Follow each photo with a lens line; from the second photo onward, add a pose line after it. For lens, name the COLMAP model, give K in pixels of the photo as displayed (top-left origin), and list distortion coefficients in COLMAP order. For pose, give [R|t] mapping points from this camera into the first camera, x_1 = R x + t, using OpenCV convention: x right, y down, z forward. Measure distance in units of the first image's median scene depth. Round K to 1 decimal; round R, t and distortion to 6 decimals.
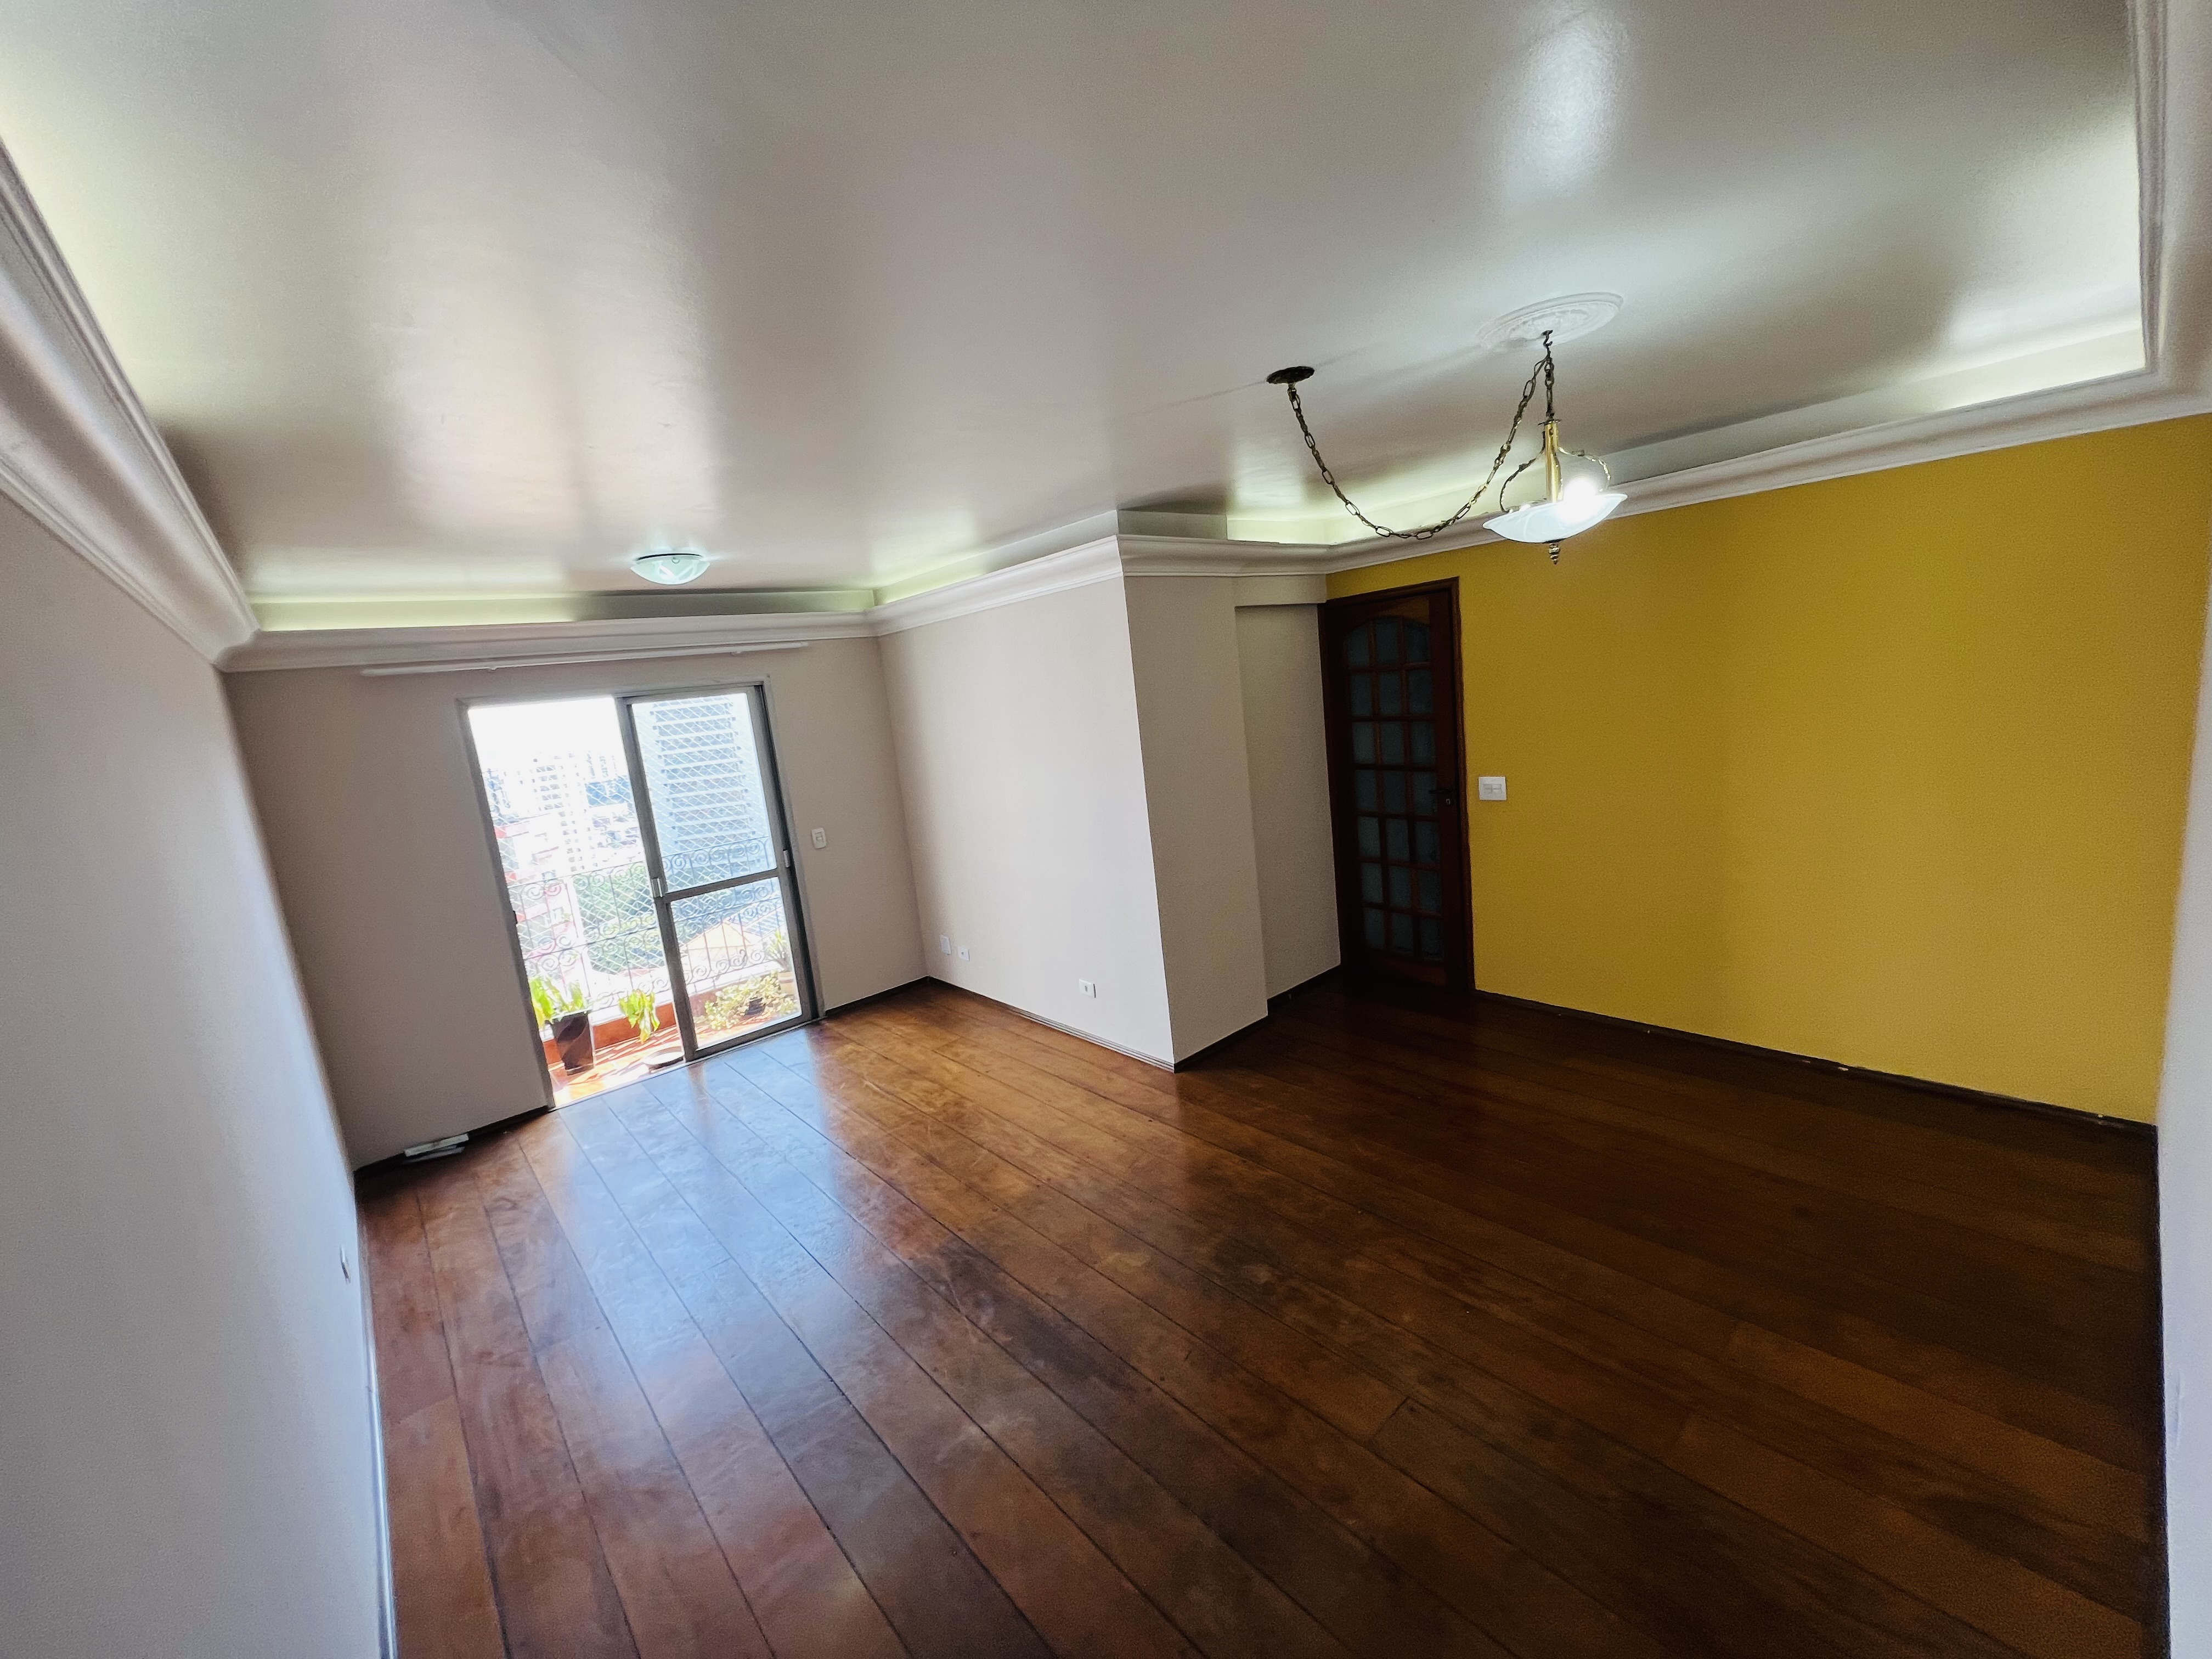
lens RADIAL K [[887.8, 0, 1105.1], [0, 887.8, 829.6], [0, 0, 1]] dist [-0.001119, -0.000958]
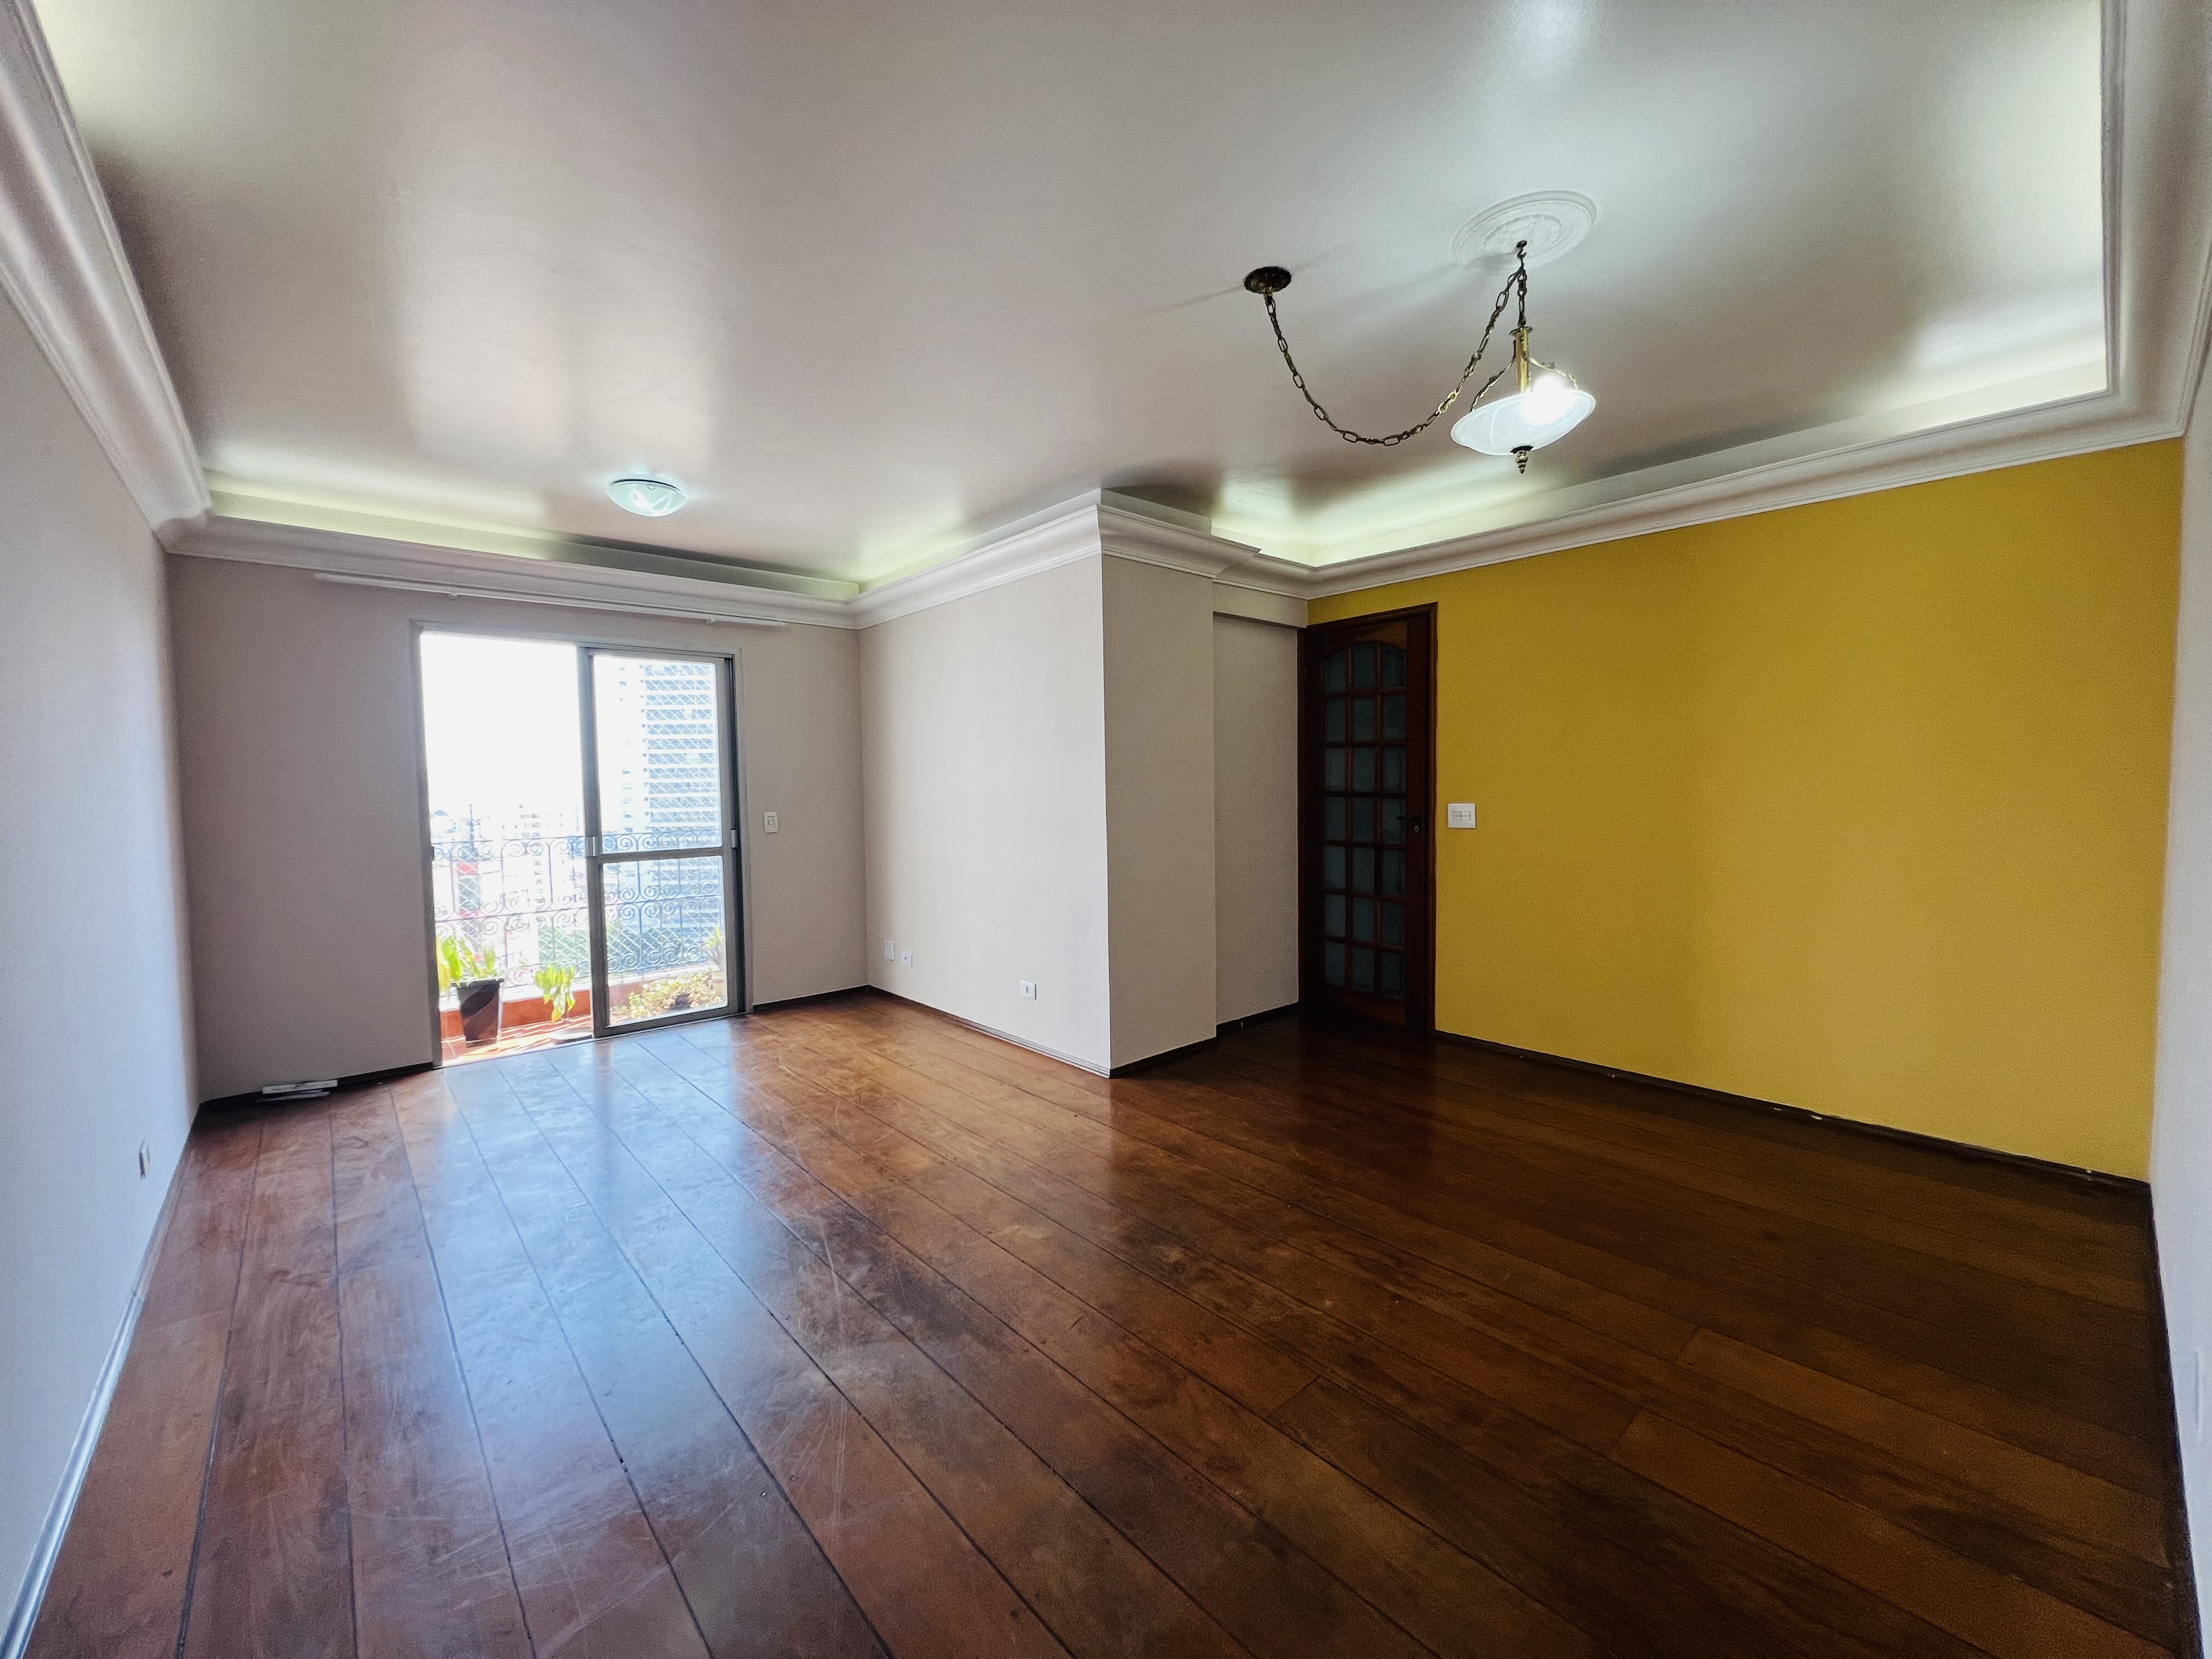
lens RADIAL K [[887.8, 0, 1105.6], [0, 887.8, 830.6], [0, 0, 1]] dist [-0.001119, -0.000958]
pose [[0.995581, 0.093255, 0.011059, 0.048523], [-0.091353, 0.989034, -0.116044, 0.154499], [-0.021759, 0.114521, 0.993182, 0.053753]]
